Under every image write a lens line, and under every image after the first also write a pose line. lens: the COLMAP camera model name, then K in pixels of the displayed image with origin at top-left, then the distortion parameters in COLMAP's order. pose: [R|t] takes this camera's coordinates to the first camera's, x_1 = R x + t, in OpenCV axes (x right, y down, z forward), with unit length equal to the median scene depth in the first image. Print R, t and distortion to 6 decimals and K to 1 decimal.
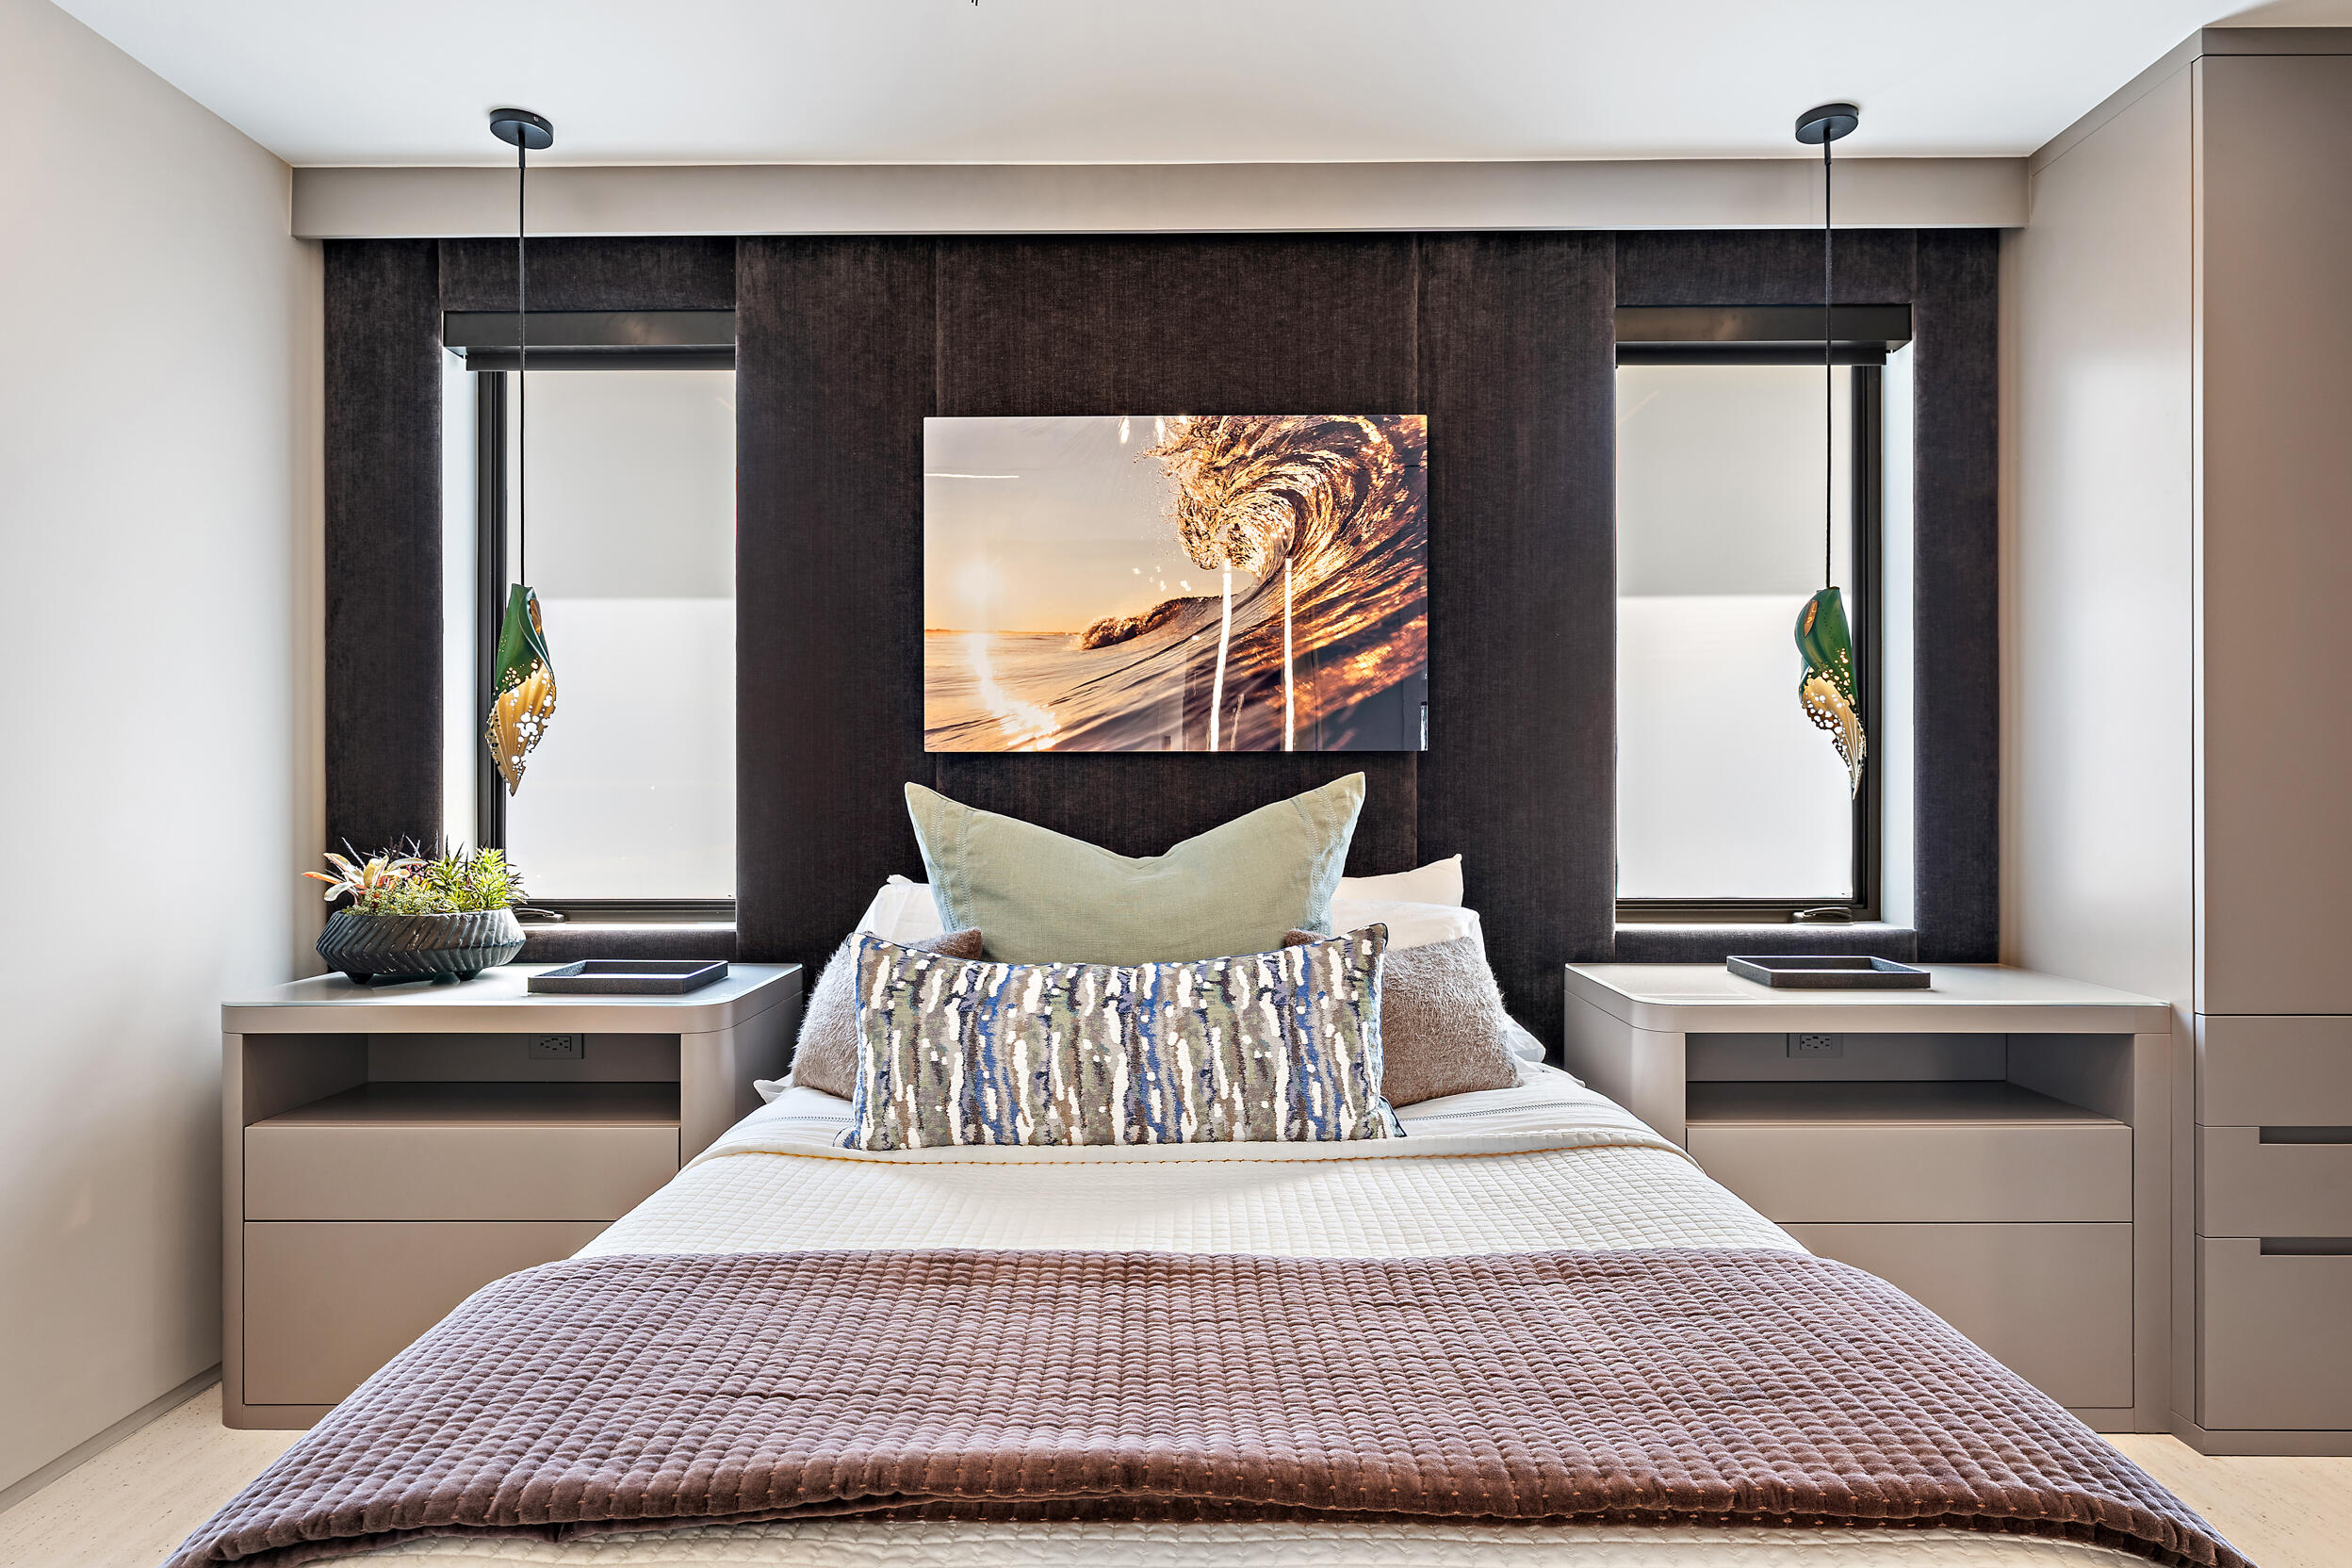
lens RADIAL K [[1289.3, 0, 1175.2], [0, 1289.3, 786.7], [0, 0, 1]] dist [-0.000105, 0.000024]
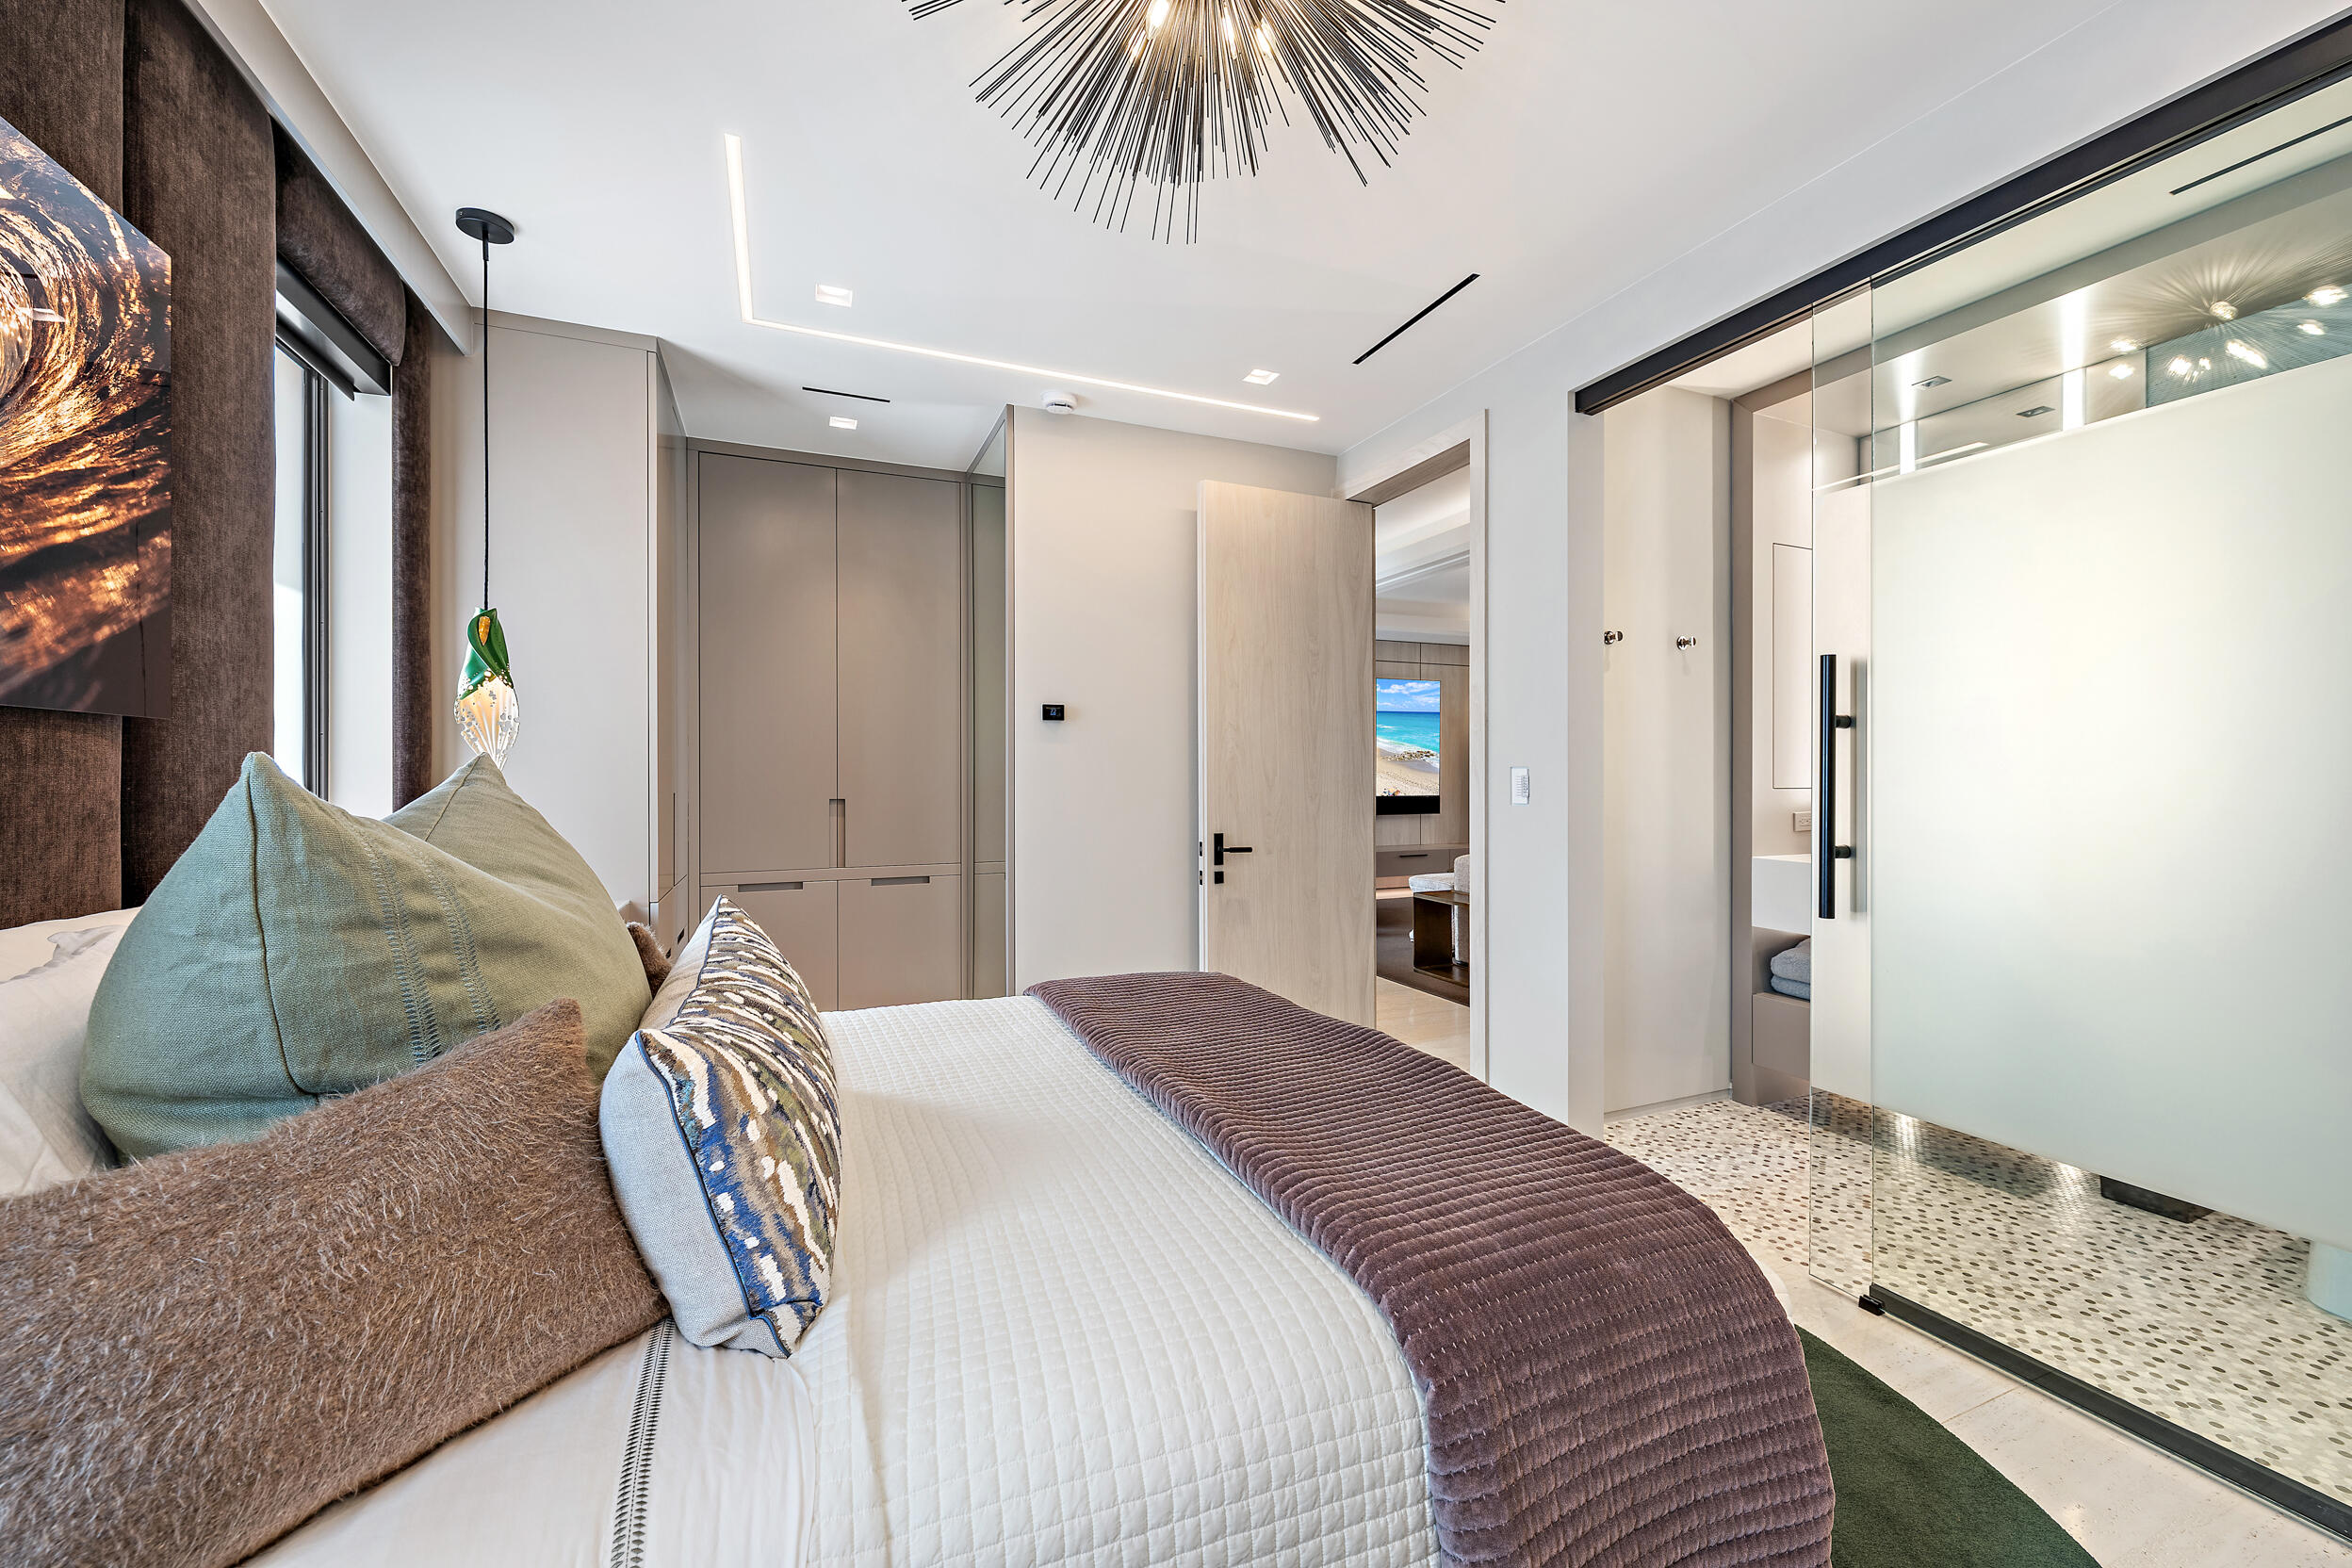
lens RADIAL K [[912.9, 0, 1177.1], [0, 912.9, 777.0], [0, 0, 1]] dist [0.000337, 0.000054]
pose [[-0.401525, -0.003502, 0.915842, -0.504891], [-0.001947, 0.999994, 0.002971, 0.002025], [-0.915846, -0.000590, -0.401529, 0.686359]]
